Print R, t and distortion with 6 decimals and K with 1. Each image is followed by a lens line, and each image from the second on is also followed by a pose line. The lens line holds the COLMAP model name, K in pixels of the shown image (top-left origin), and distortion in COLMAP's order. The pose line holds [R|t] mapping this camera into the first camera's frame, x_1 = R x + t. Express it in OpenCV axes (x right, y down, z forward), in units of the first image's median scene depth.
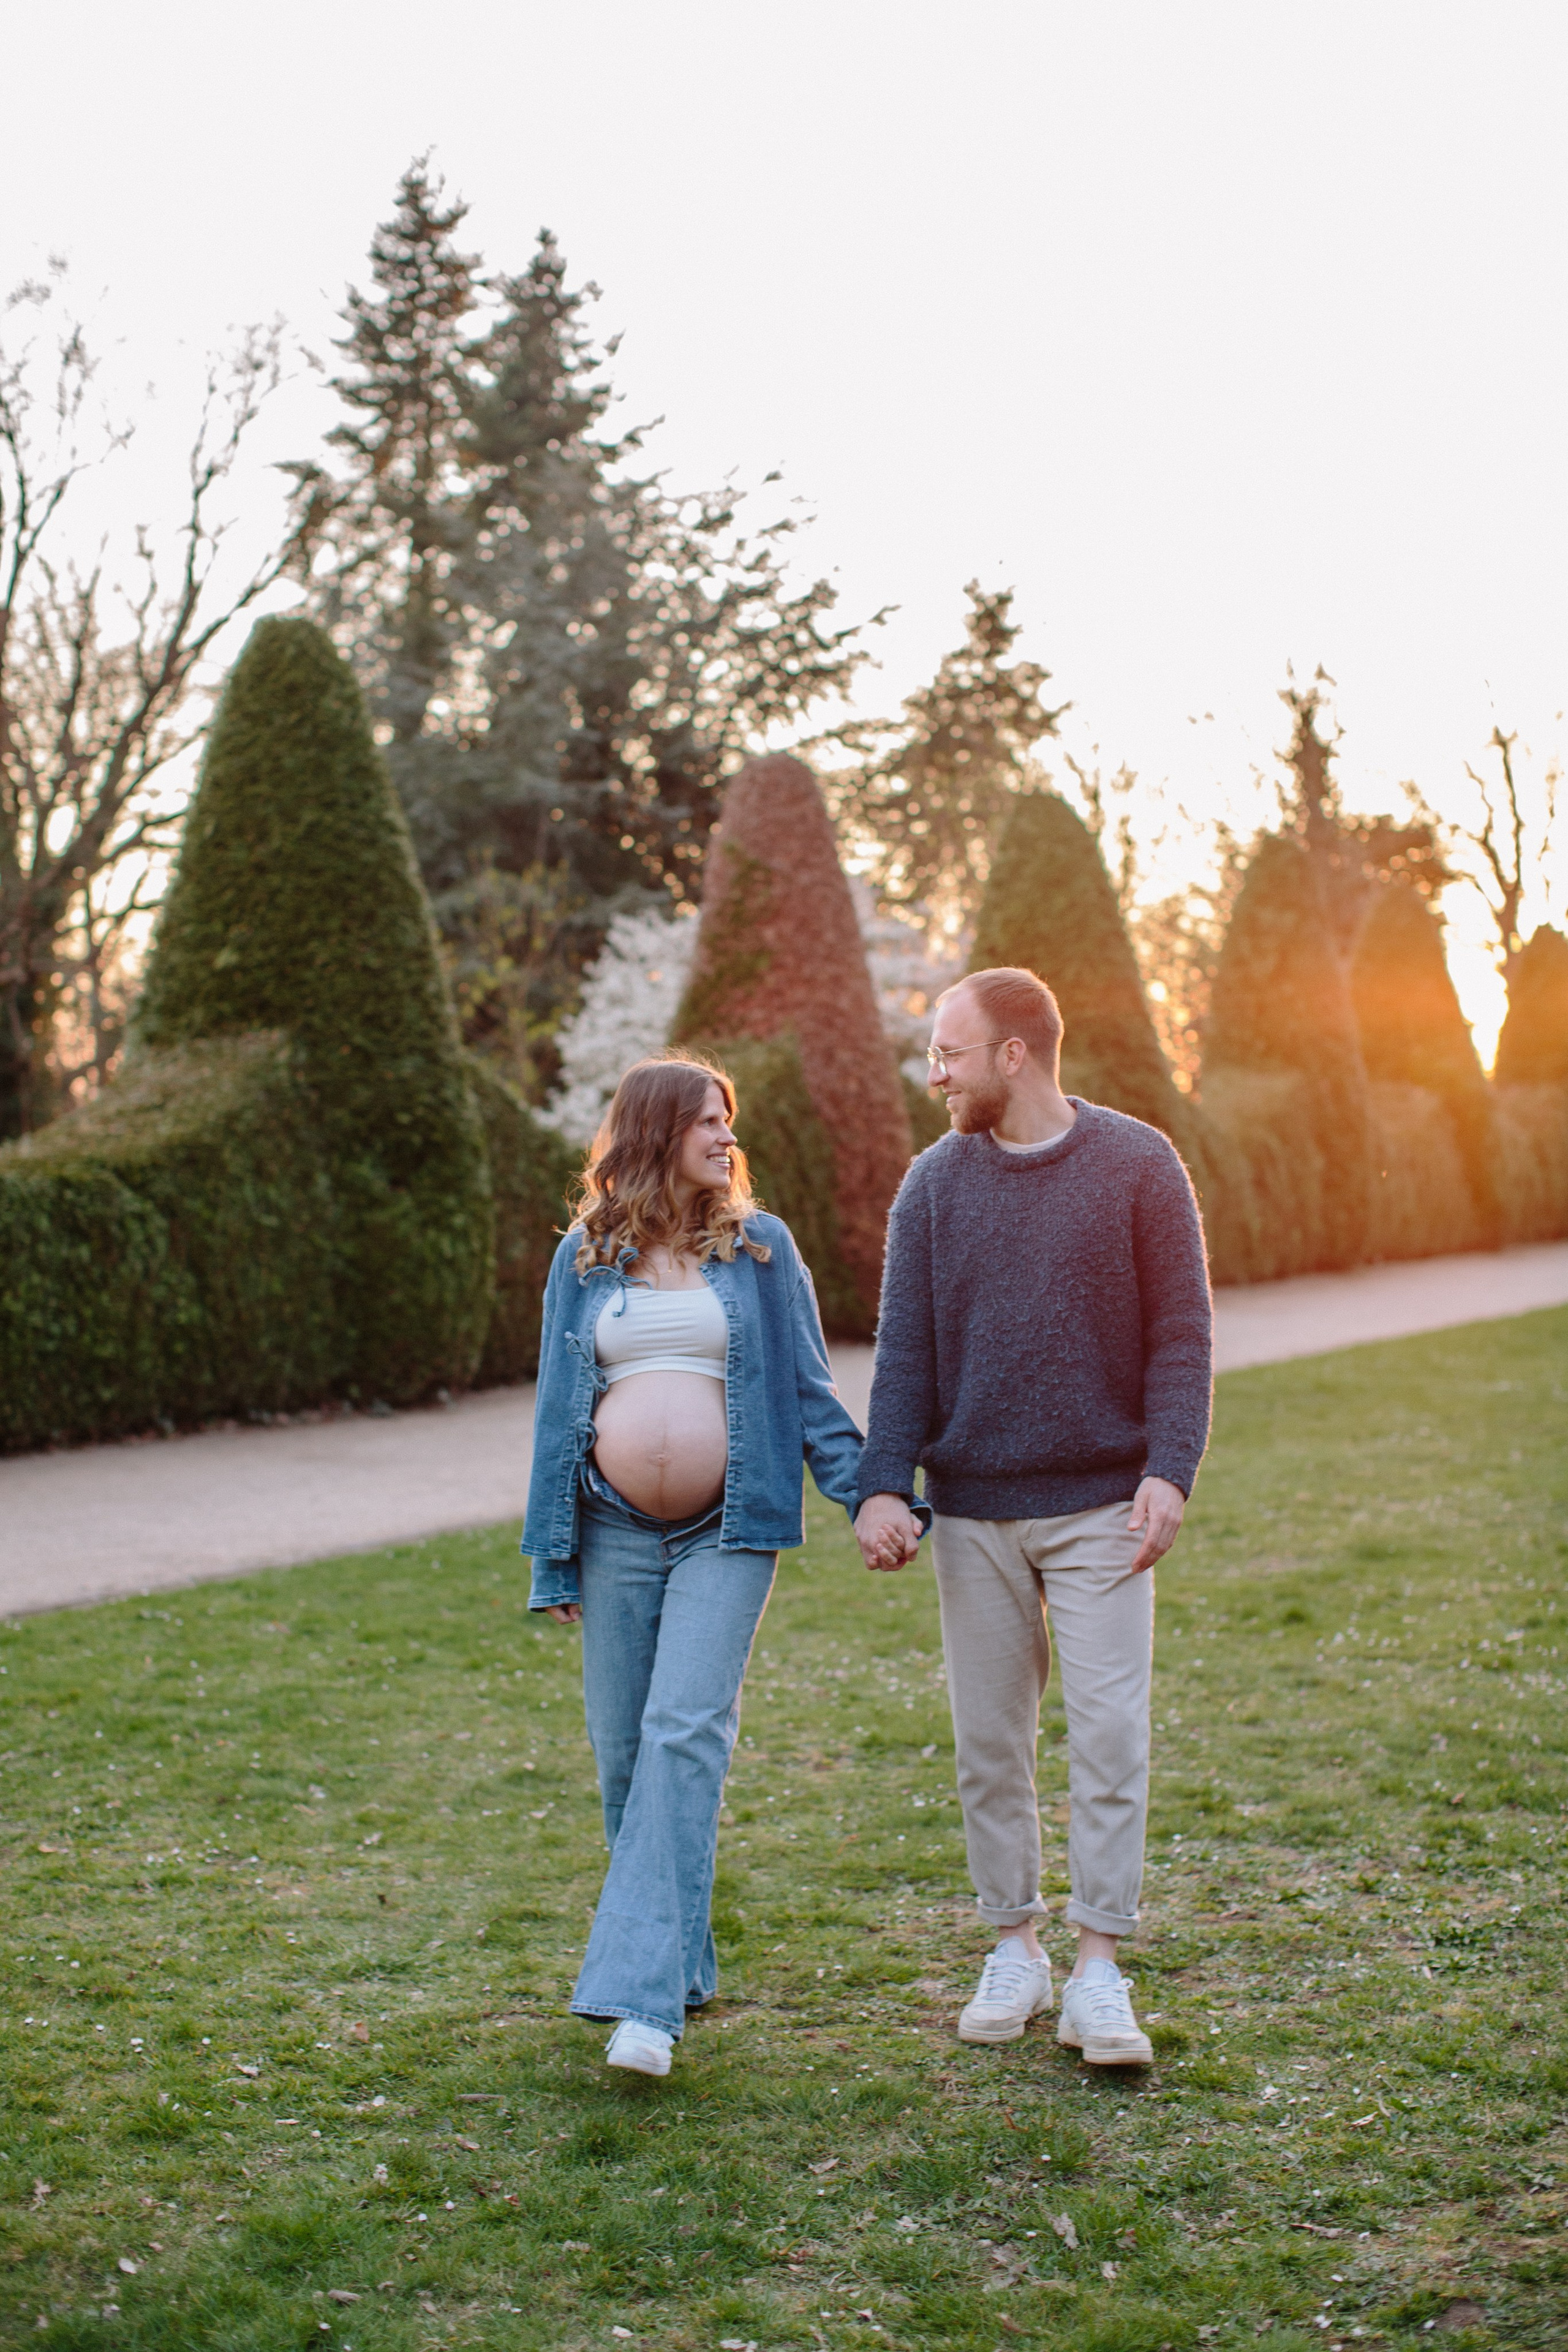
lens RADIAL K [[3423.0, 0, 784.0], [0, 3423.0, 1176.0], [0, 0, 1]] dist [-0.169835, 0.364946]
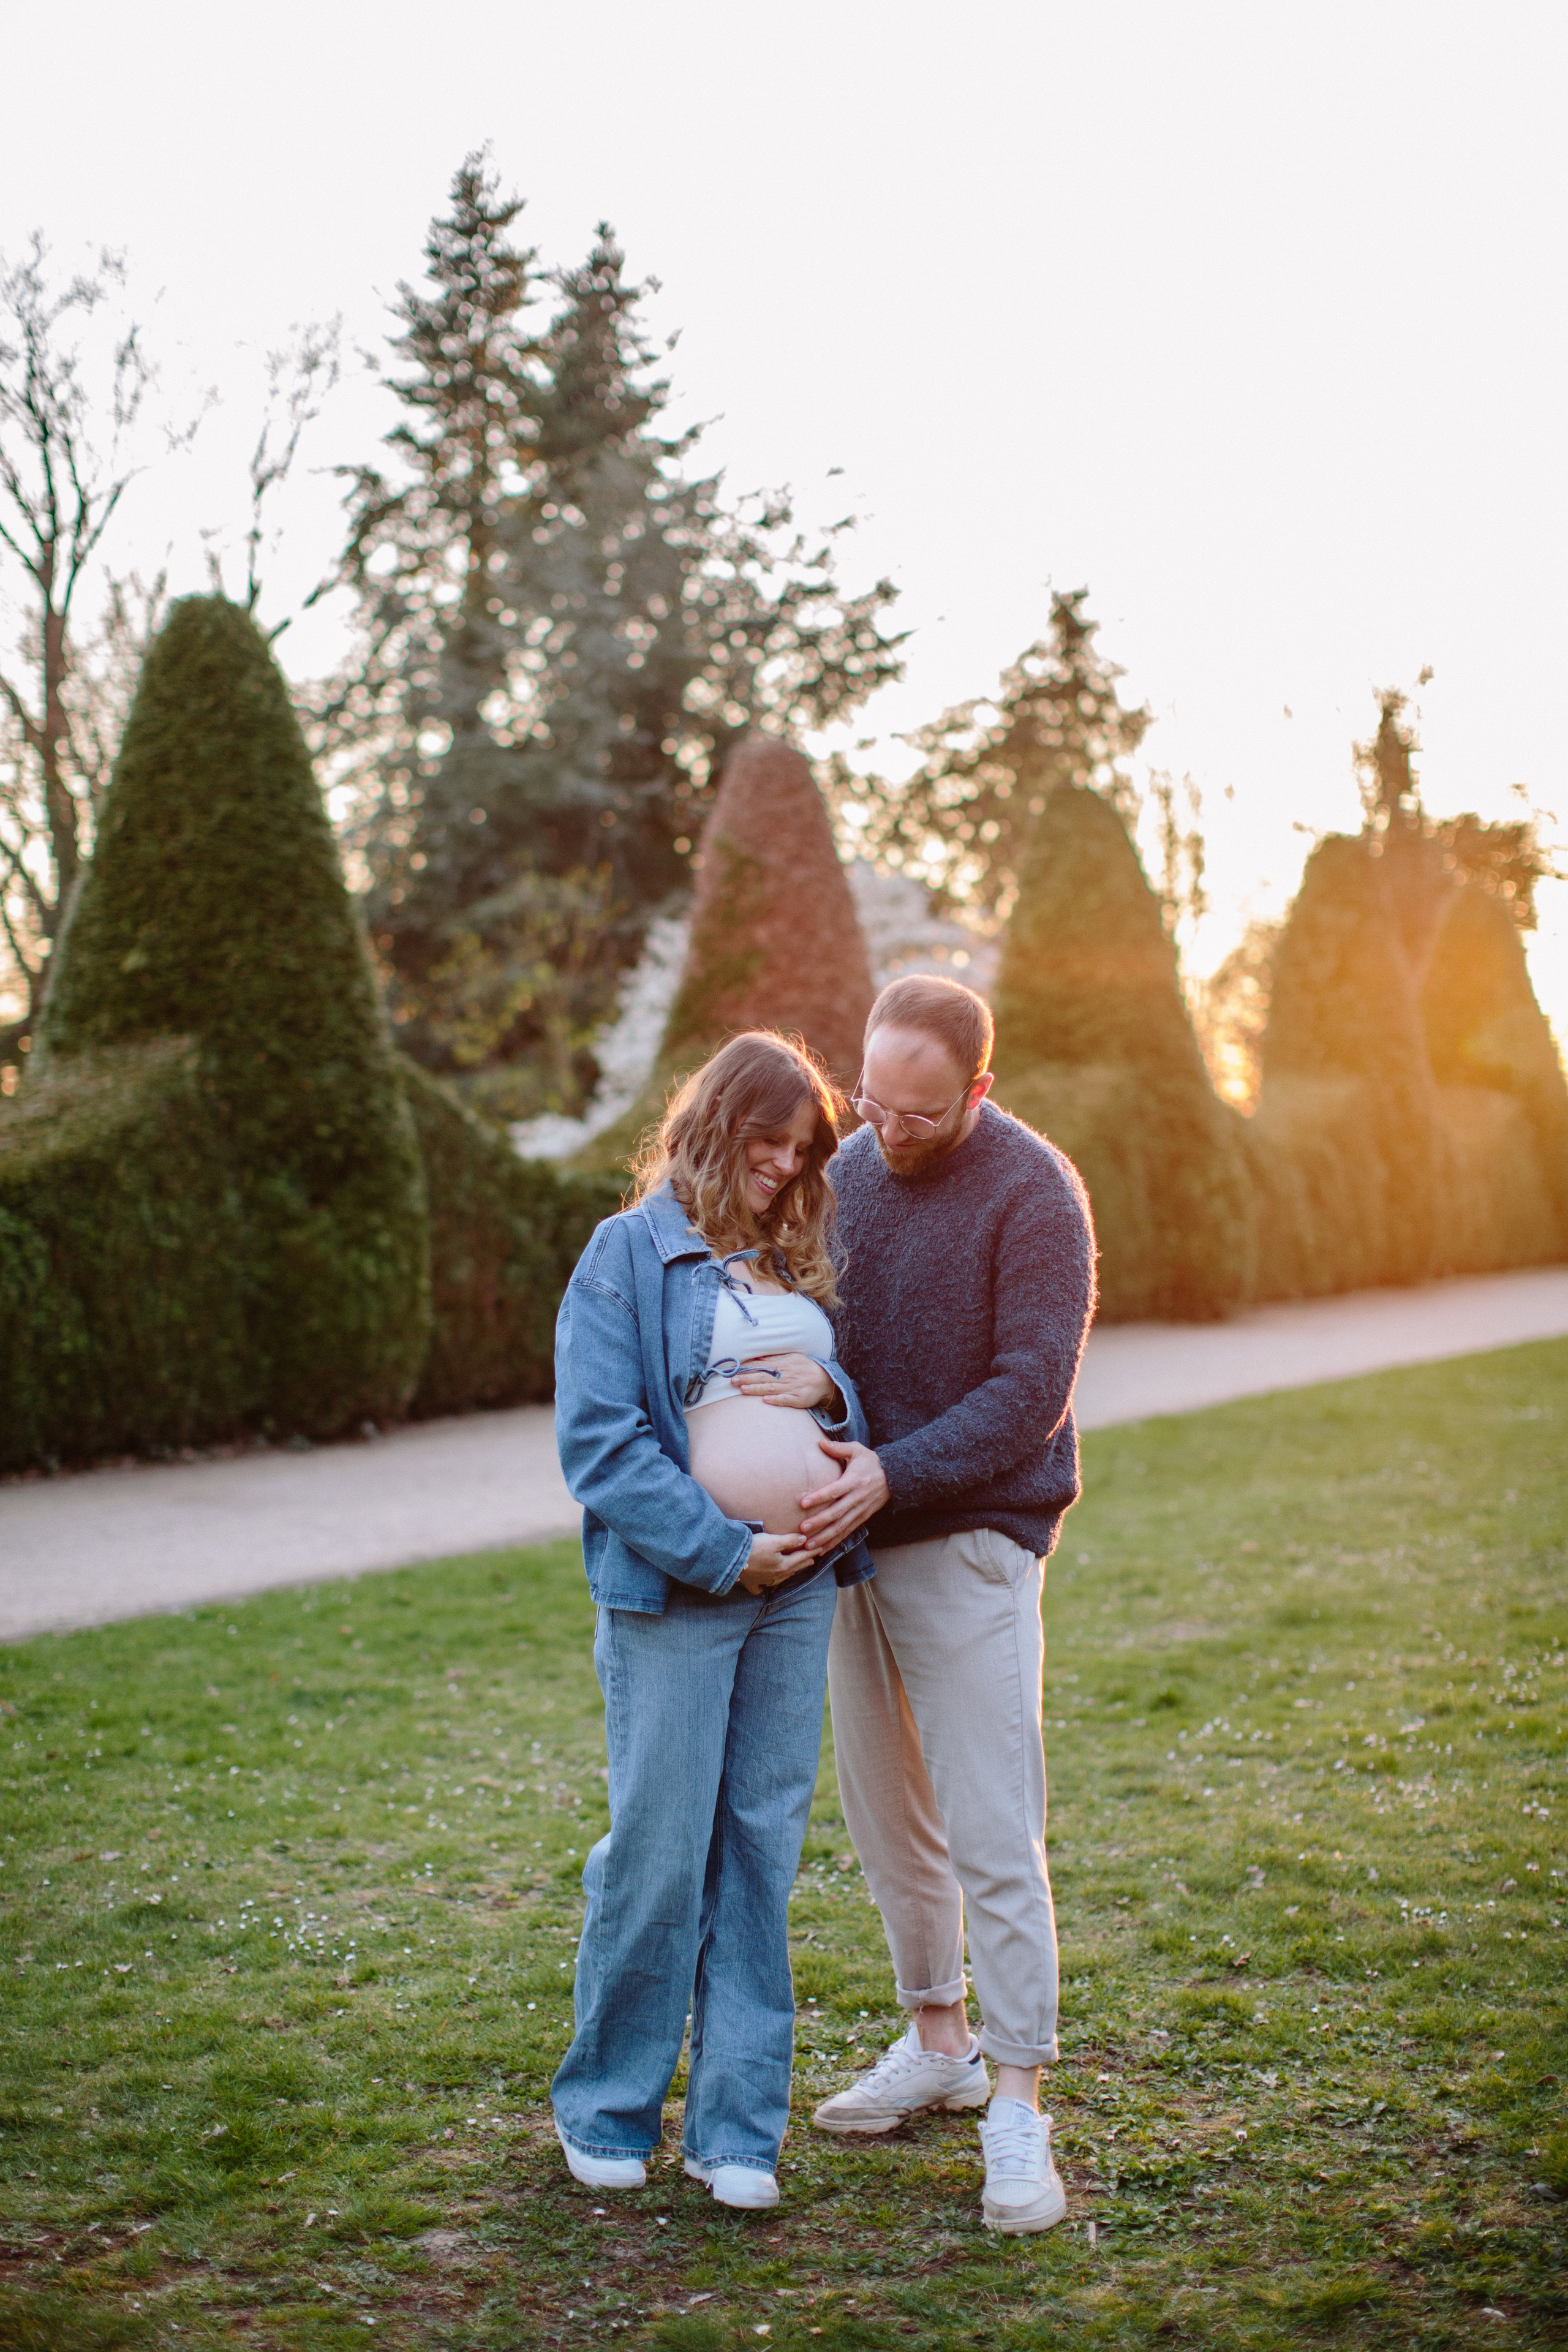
lens RADIAL K [[3412.2, 0, 784.0], [0, 3412.2, 1176.0], [0, 0, 1]] dist [-0.181165, 0.422048]
pose [[0.999186, -0.004210, -0.040114, 0.048368], [0.004064, 0.999985, -0.003721, -0.000526], [0.040129, 0.003554, 0.999188, 0.073998]]
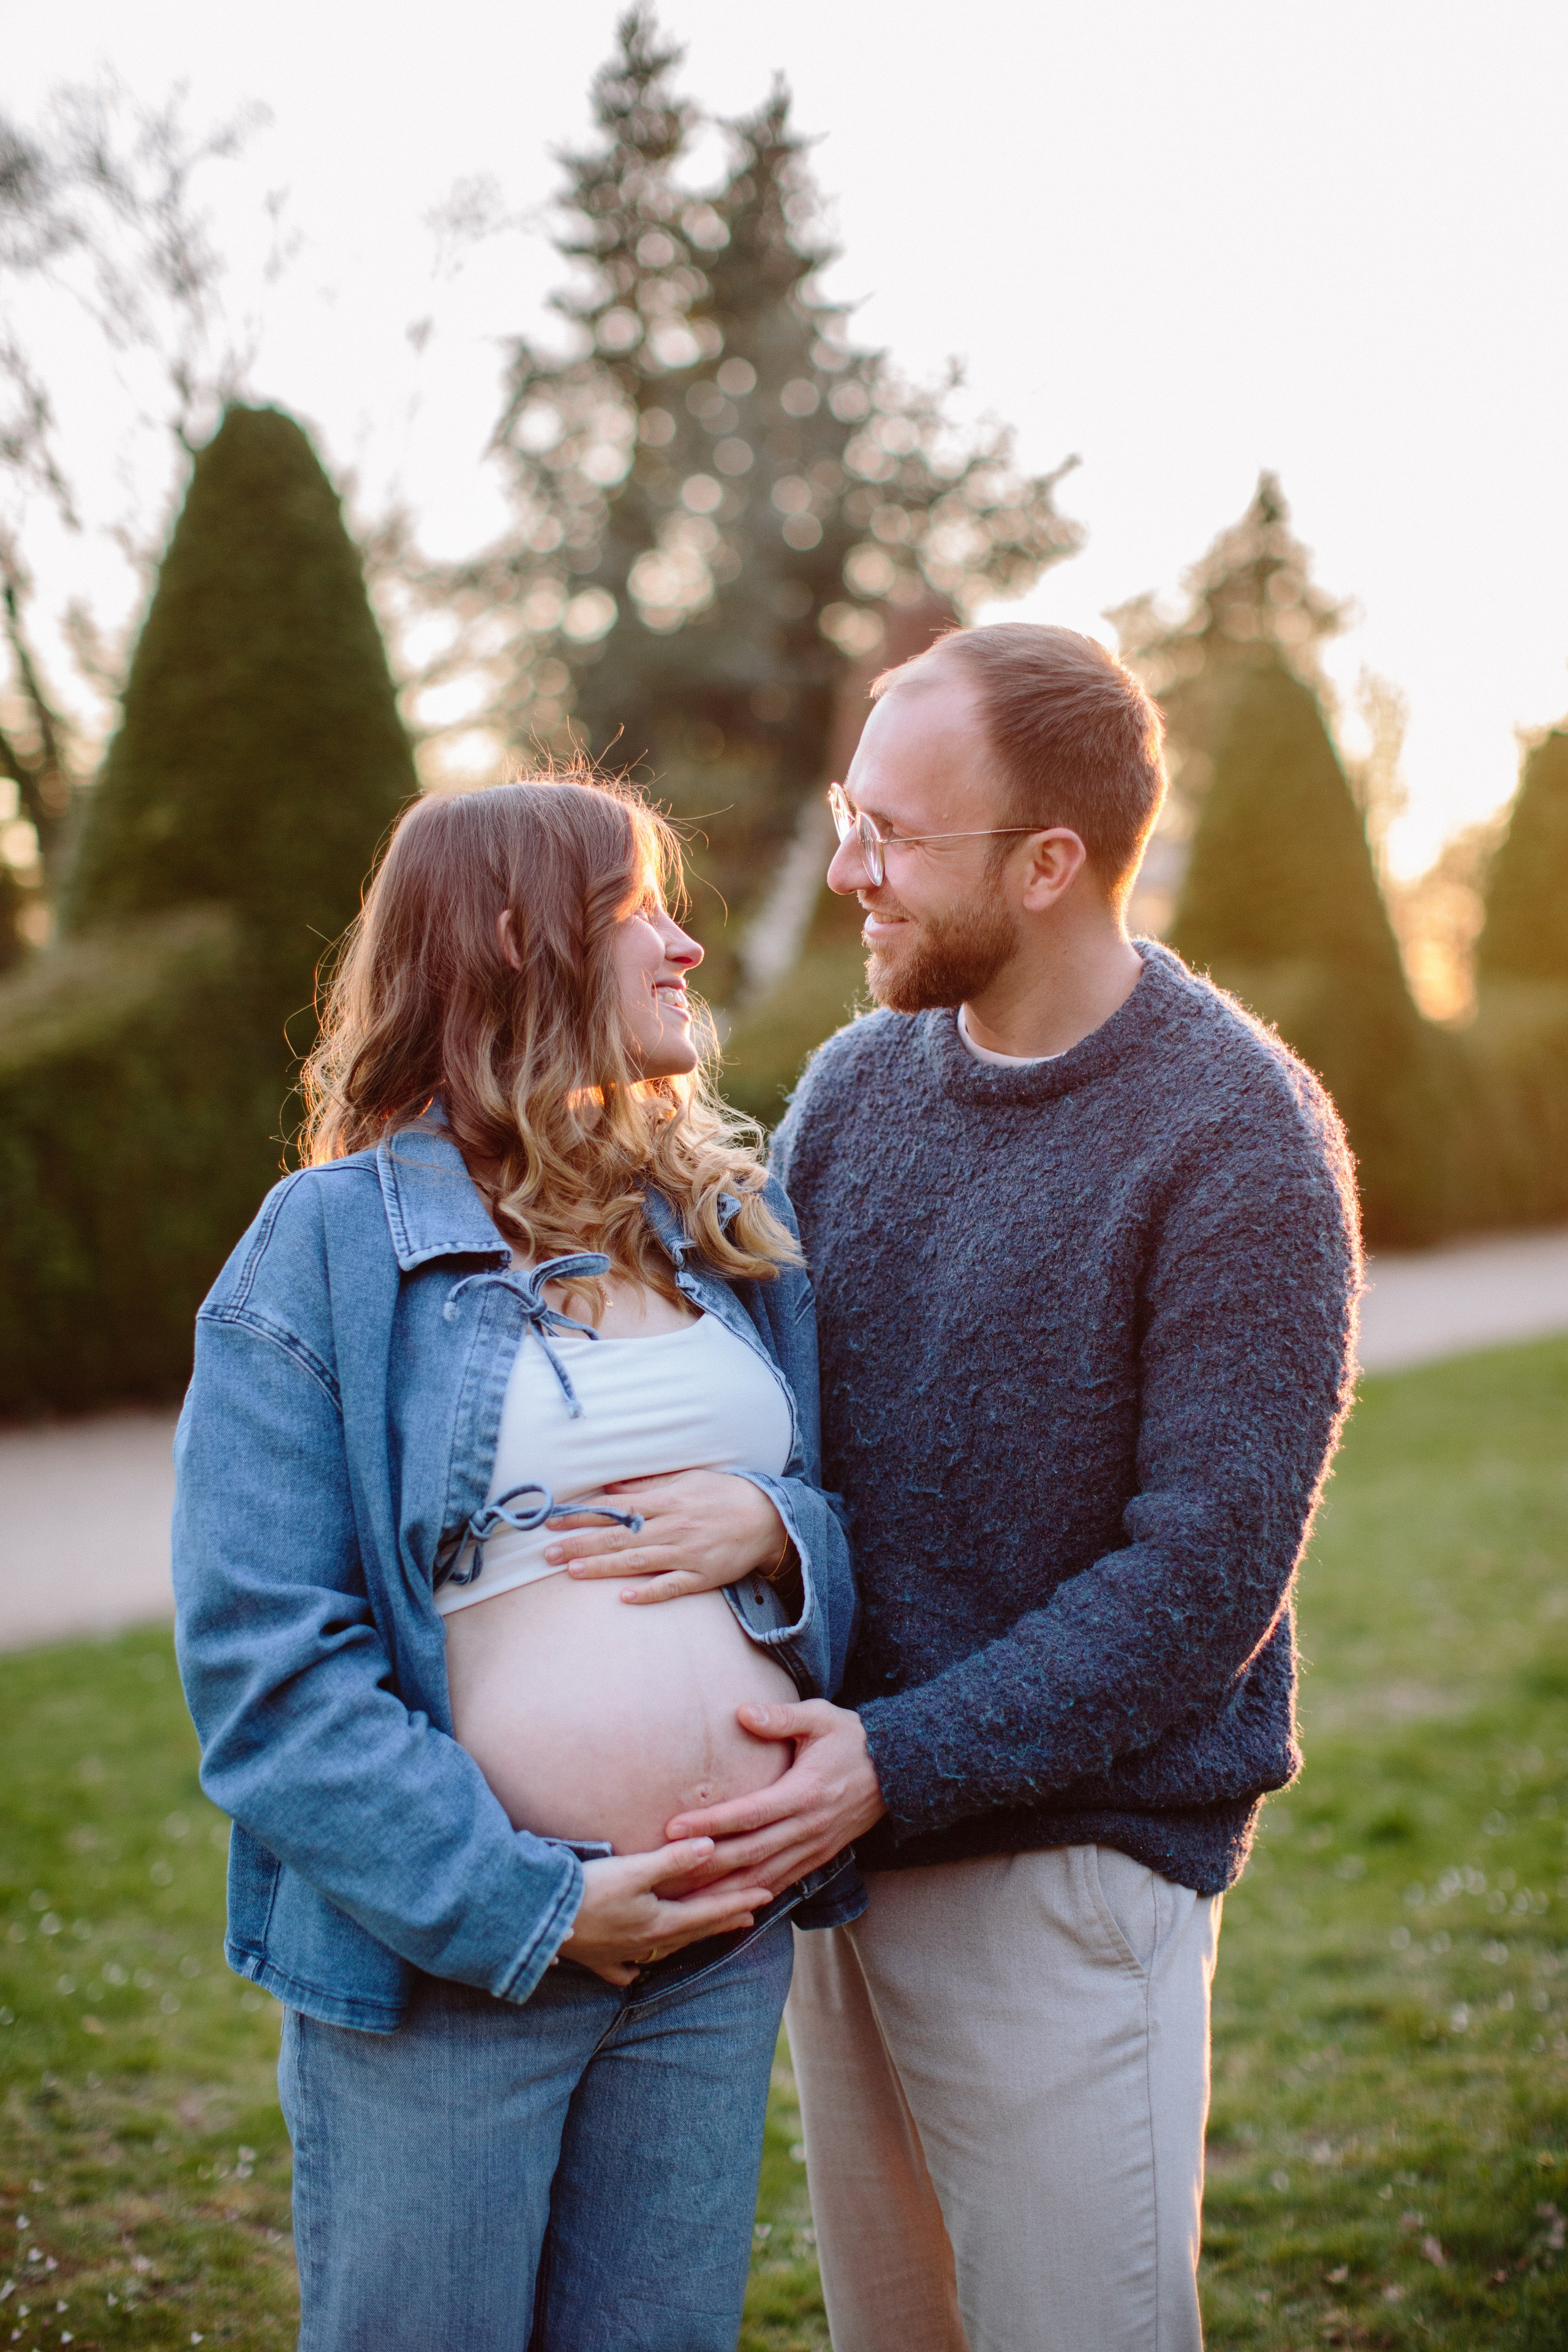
lens RADIAL K [[3412.2, 0, 784.0], [0, 3412.2, 1176.0], [0, 0, 1]] dist [-0.181165, 0.422048]
pose [[0.995473, 0.012938, -0.094159, 0.053160], [-0.010806, 0.999674, 0.023118, -0.001083], [0.094427, -0.021996, 0.995289, 0.210047]]
